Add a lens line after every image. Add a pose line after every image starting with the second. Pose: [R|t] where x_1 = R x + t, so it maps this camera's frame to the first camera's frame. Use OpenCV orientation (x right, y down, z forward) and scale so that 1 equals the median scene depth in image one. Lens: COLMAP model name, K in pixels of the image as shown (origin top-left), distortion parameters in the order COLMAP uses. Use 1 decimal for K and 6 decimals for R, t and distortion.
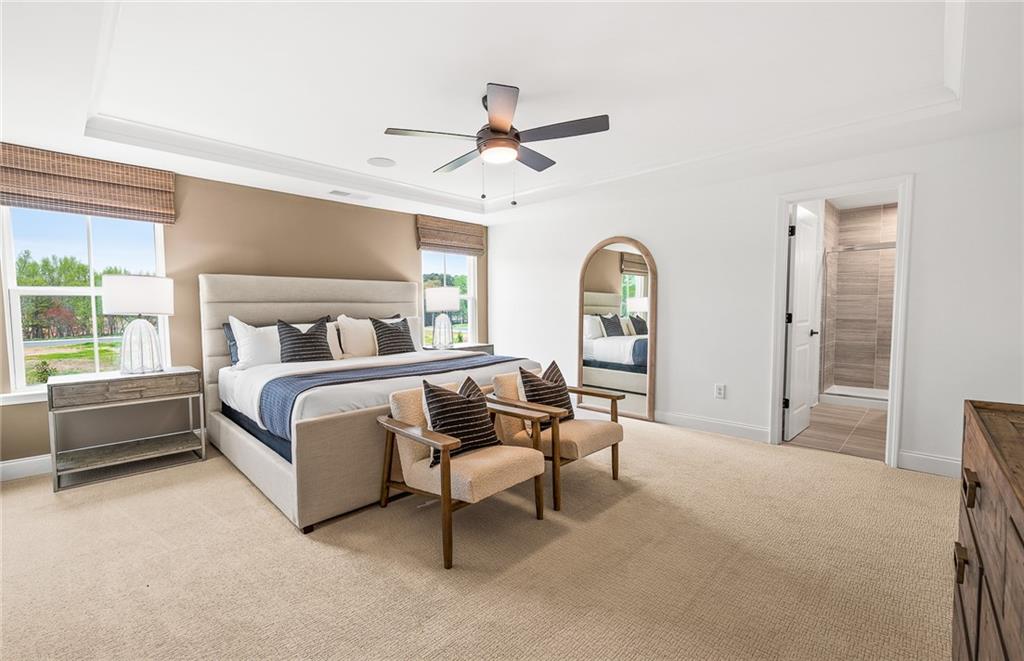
lens RADIAL K [[416.5, 0, 535.6], [0, 416.5, 317.1], [0, 0, 1]] dist [-0.000127, 0.000078]
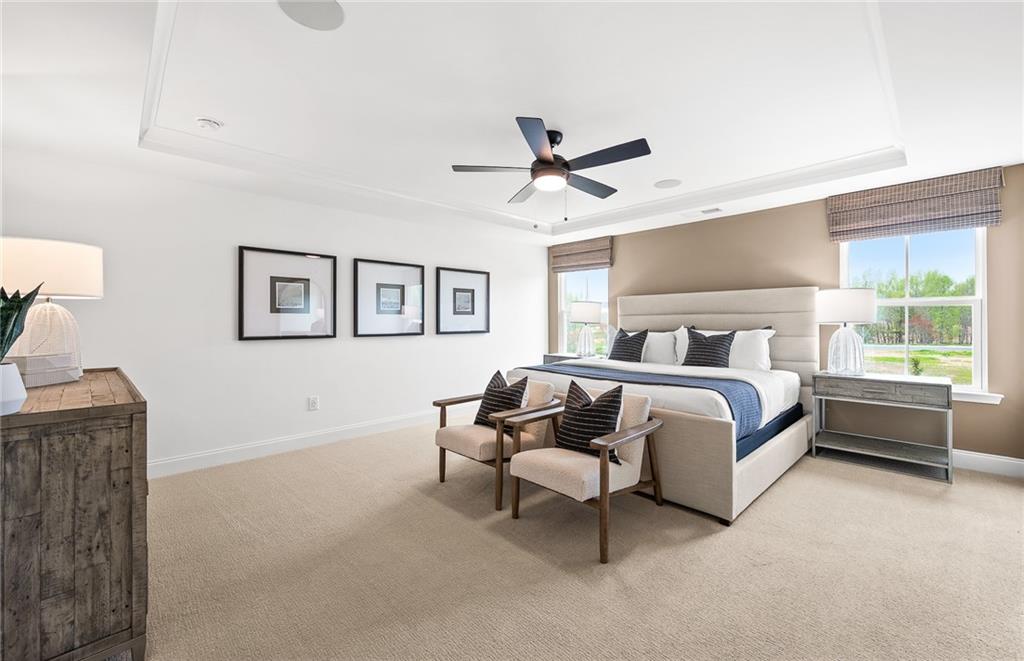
lens RADIAL K [[416.5, 0, 535.6], [0, 416.5, 317.1], [0, 0, 1]] dist [-0.000127, 0.000078]
pose [[-0.010992, -0.001322, -0.999939, 0.746873], [-0.020685, 0.999785, -0.001095, -0.022042], [0.999726, 0.020671, -0.011017, 0.728031]]
